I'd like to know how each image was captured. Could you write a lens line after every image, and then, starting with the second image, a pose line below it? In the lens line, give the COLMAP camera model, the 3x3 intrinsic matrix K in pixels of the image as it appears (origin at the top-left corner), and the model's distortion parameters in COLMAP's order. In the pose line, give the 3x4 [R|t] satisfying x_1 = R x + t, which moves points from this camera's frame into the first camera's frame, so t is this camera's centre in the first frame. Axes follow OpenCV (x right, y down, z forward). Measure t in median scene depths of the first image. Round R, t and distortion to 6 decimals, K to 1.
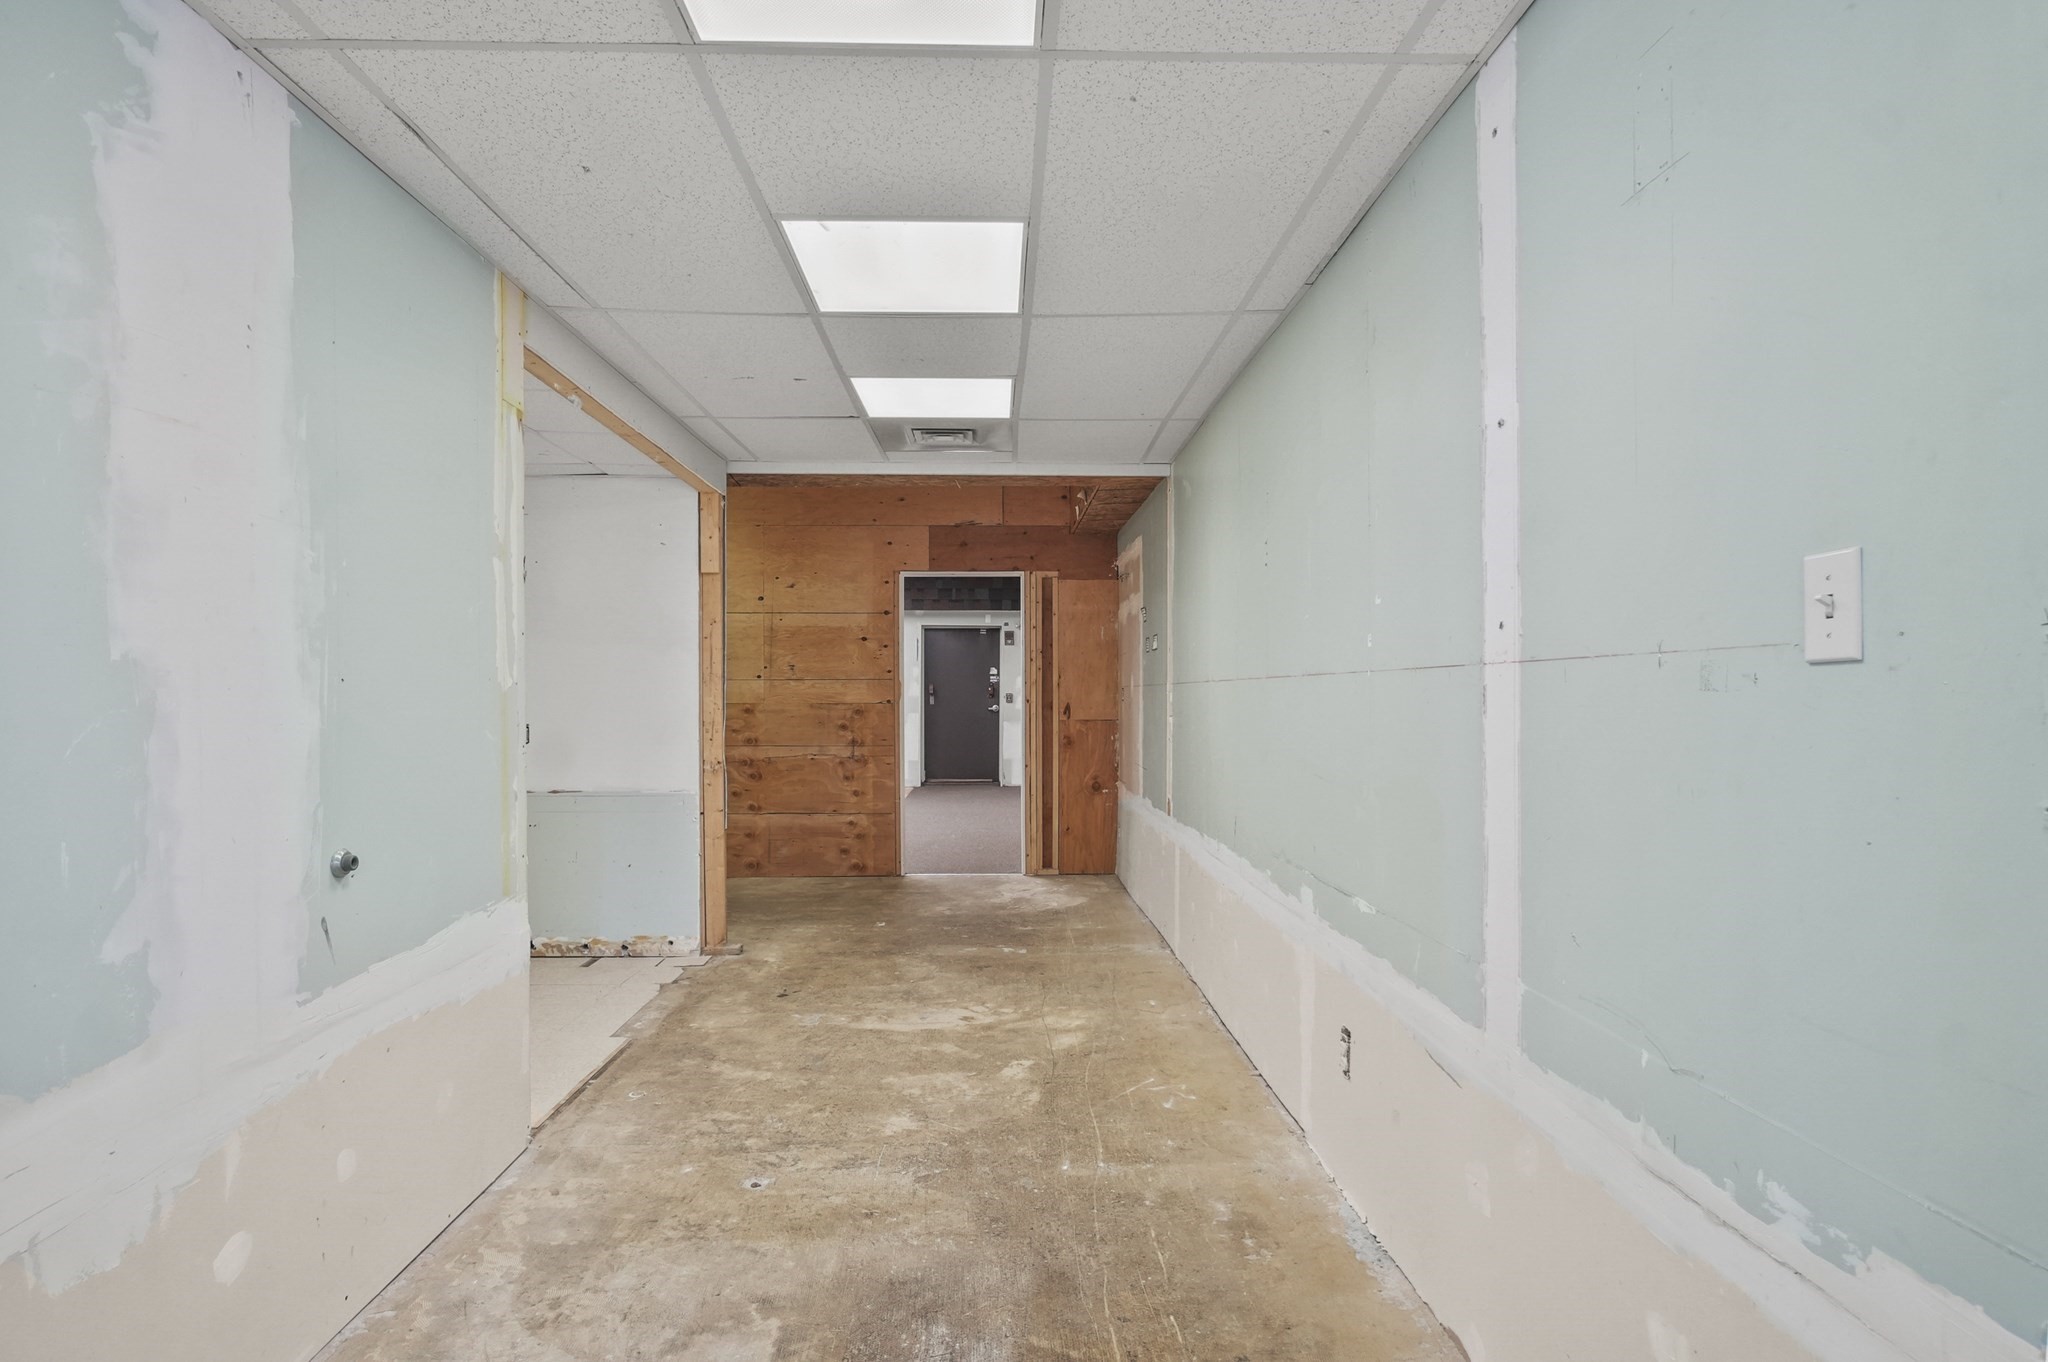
lens RADIAL K [[1056.8, 0, 1023.4], [0, 1056.8, 708.8], [0, 0, 1]] dist [-0.016771, 0.009109]
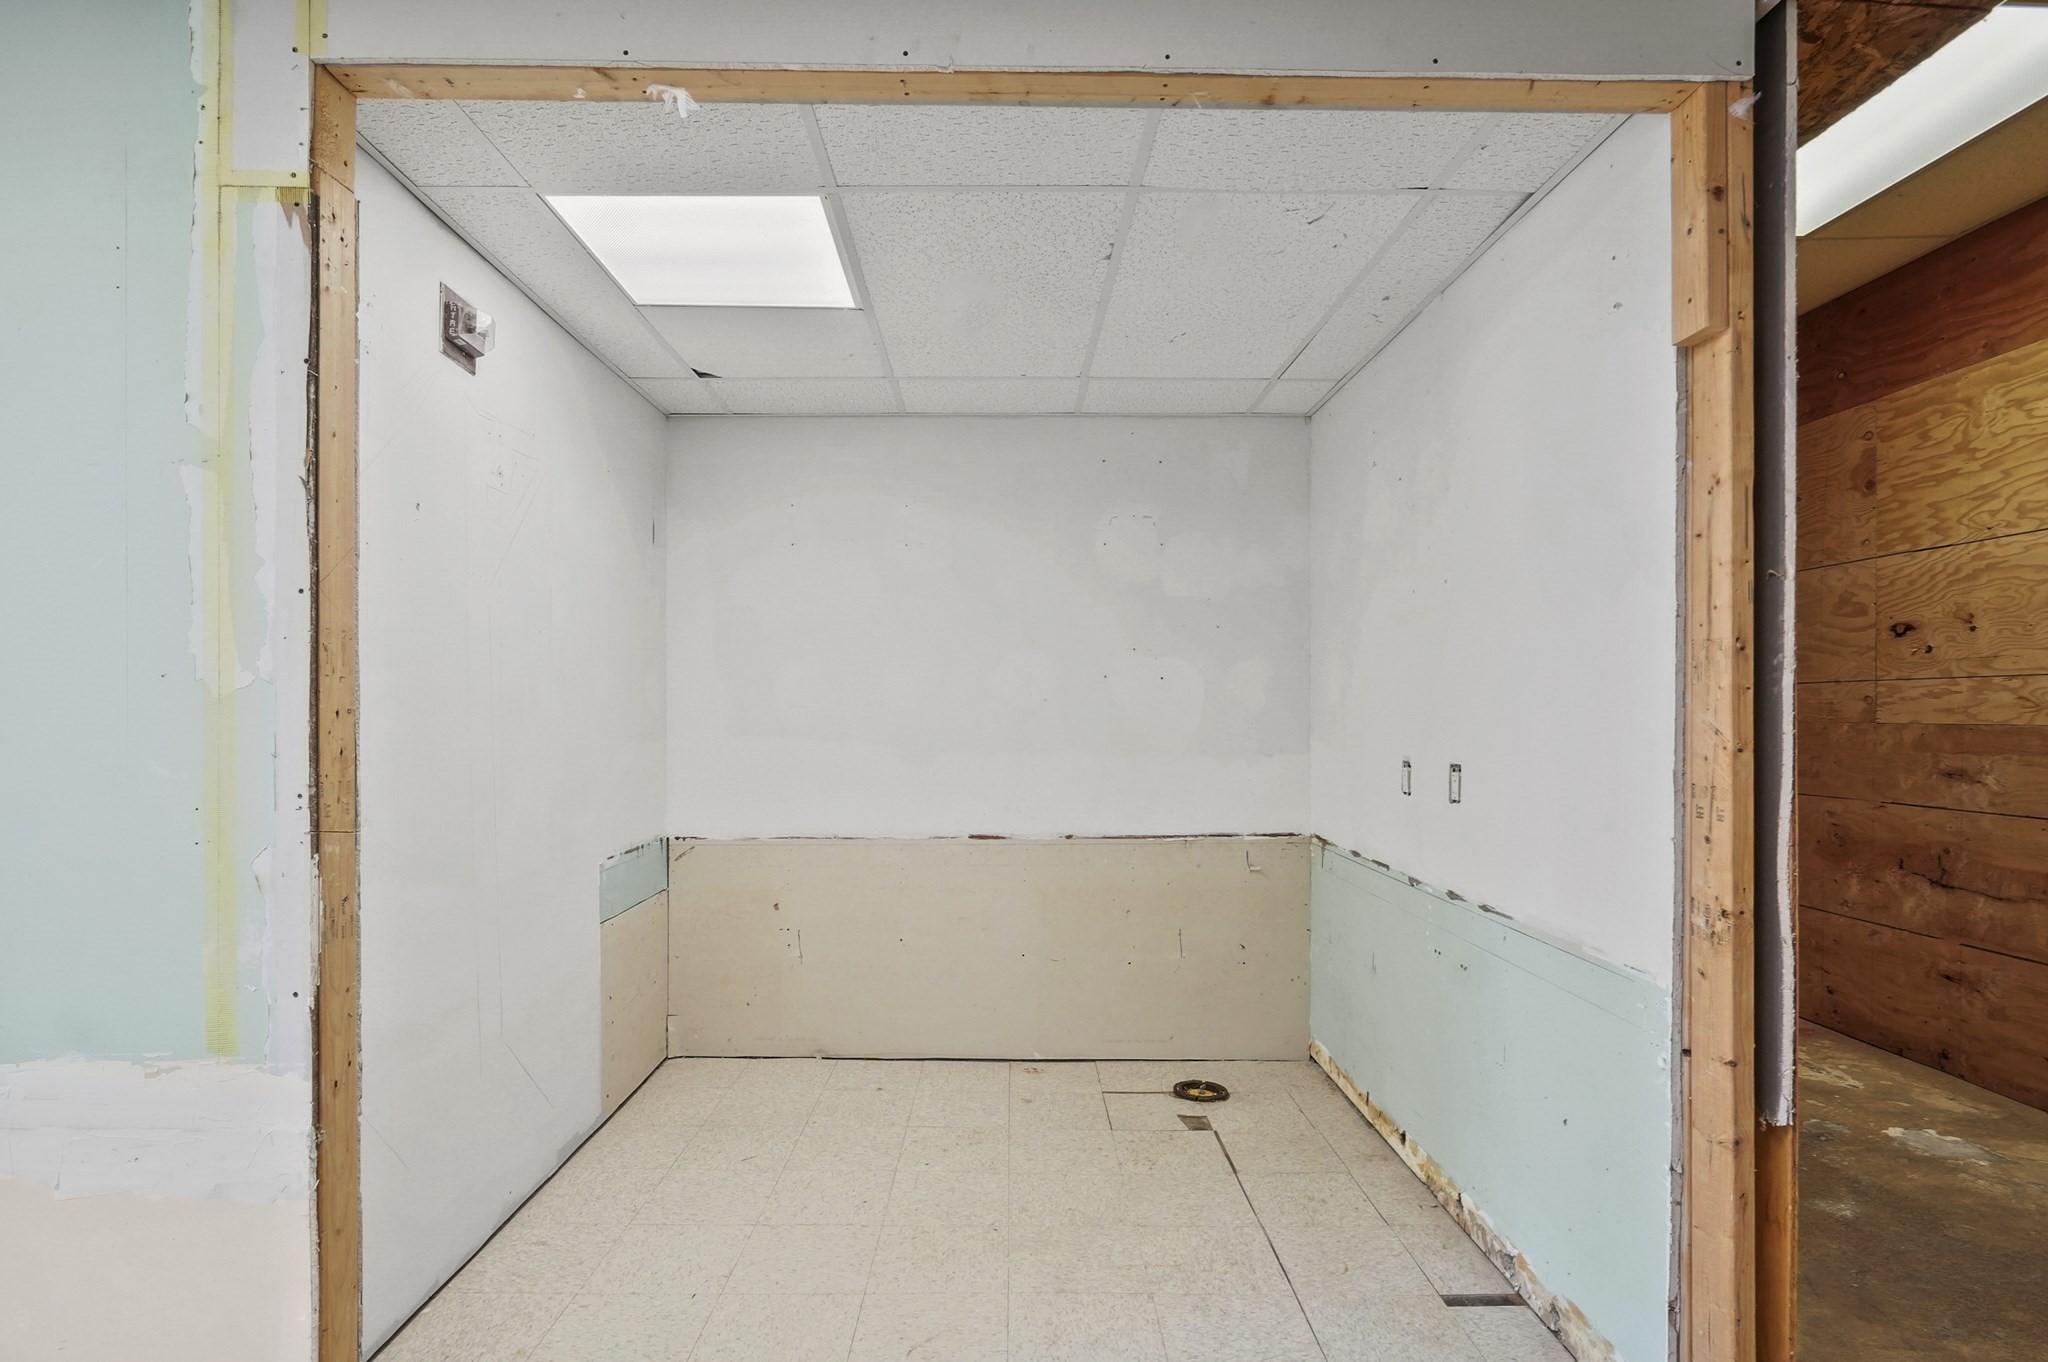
lens RADIAL K [[1056.8, 0, 1023.4], [0, 1056.8, 708.8], [0, 0, 1]] dist [-0.016771, 0.009109]
pose [[-0.015764, -0.003138, -0.999871, 0.053575], [-0.013889, 0.999899, -0.002919, -0.010834], [0.999779, 0.013841, -0.015806, 0.997061]]
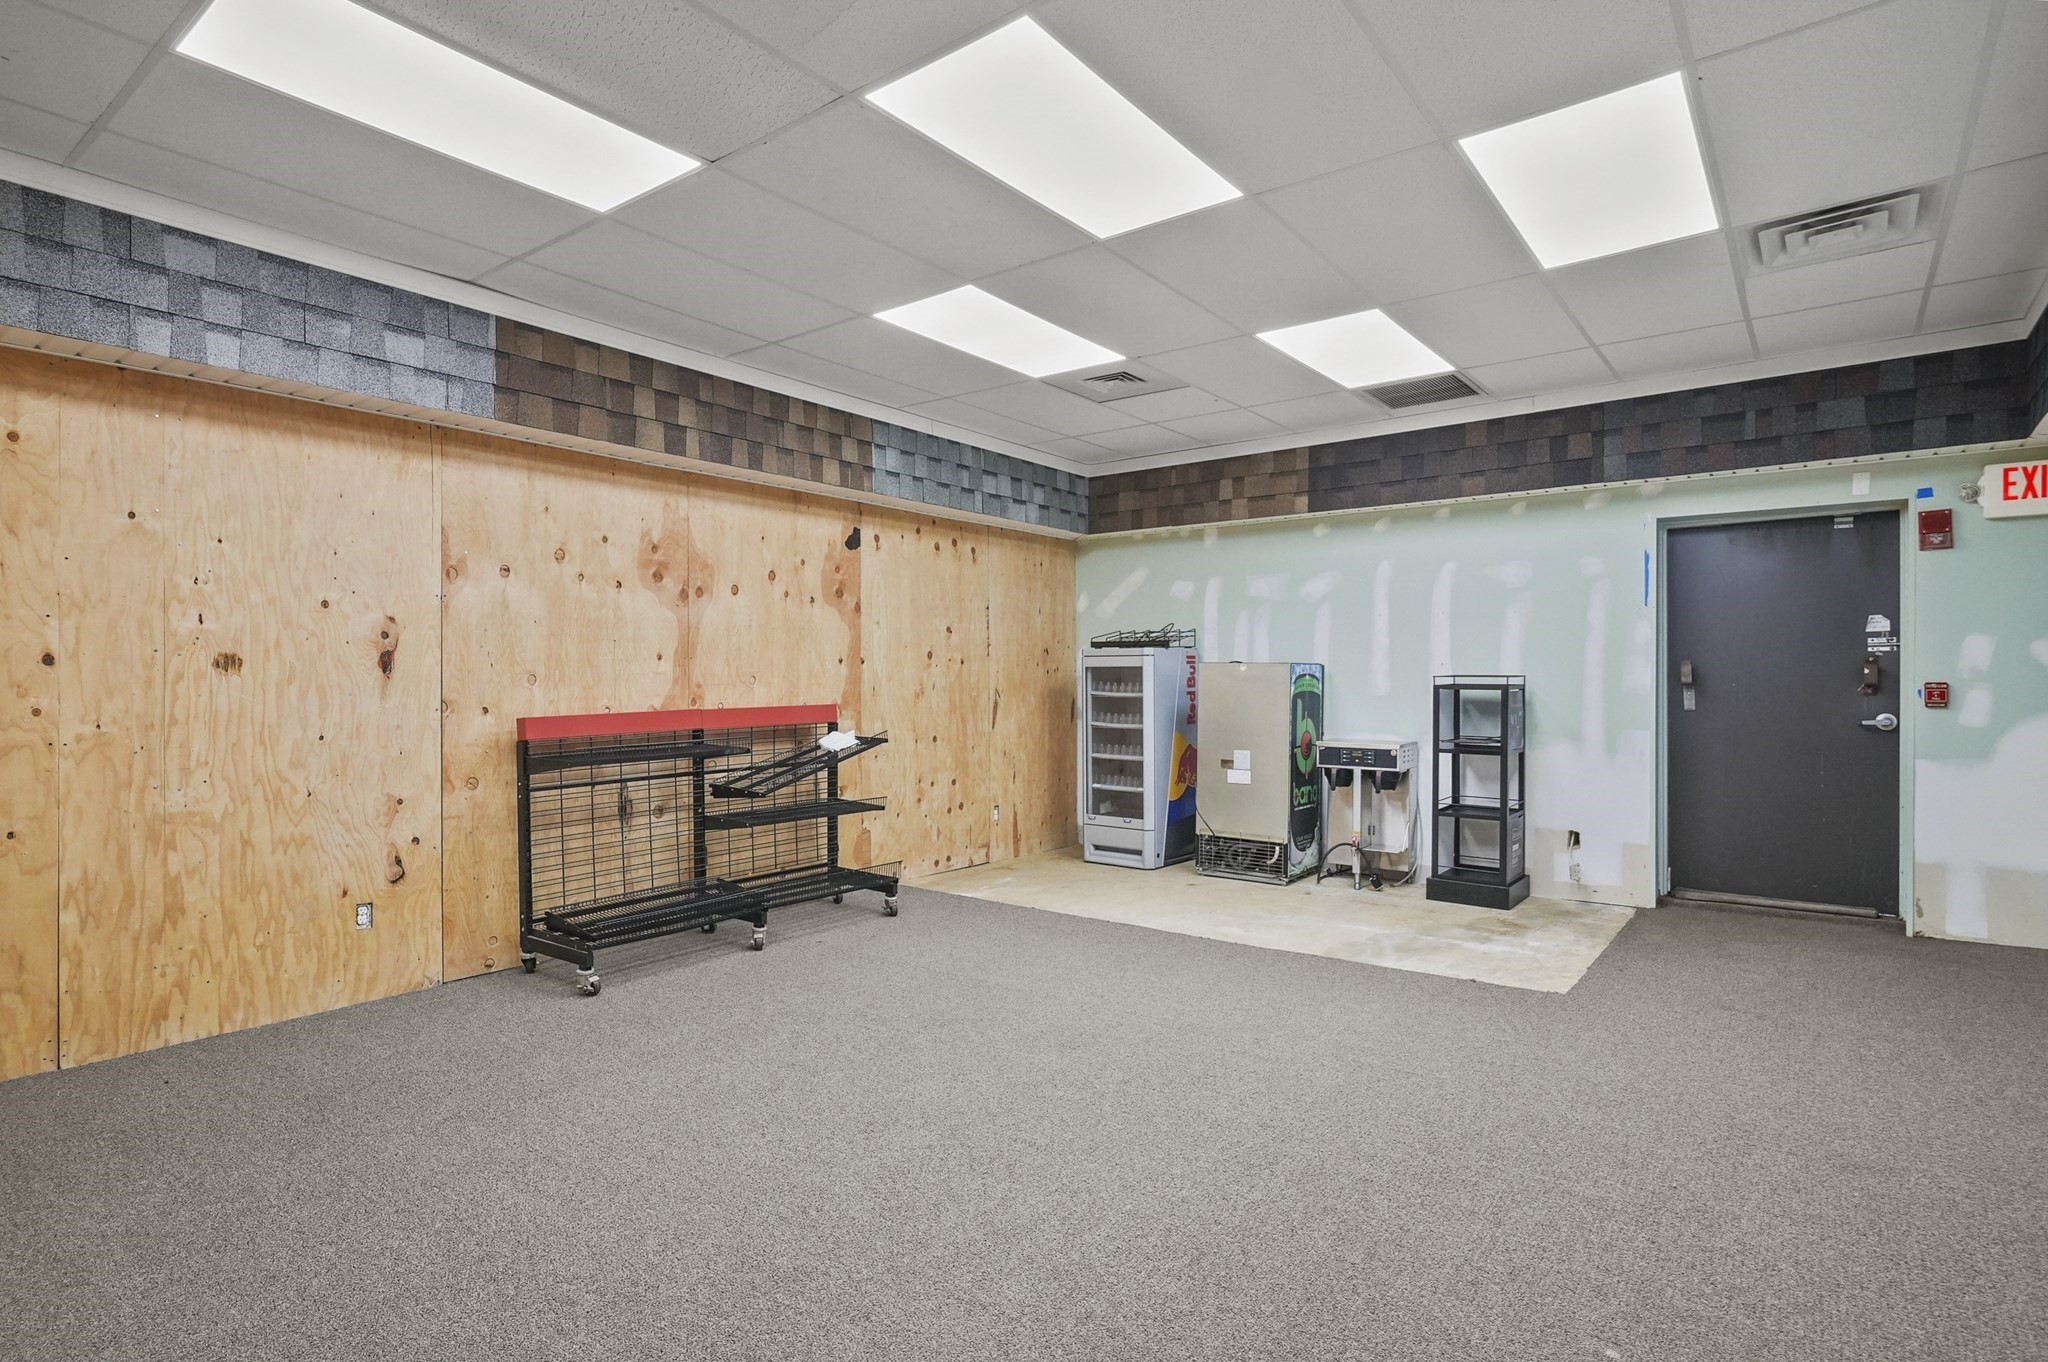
lens RADIAL K [[1056.8, 0, 1023.4], [0, 1056.8, 708.8], [0, 0, 1]] dist [-0.016771, 0.009109]
pose [[0.770815, 0.010147, -0.636978, -0.083669], [-0.004925, 0.999938, 0.009969, -0.025086], [0.637040, -0.004547, 0.770817, 1.755646]]
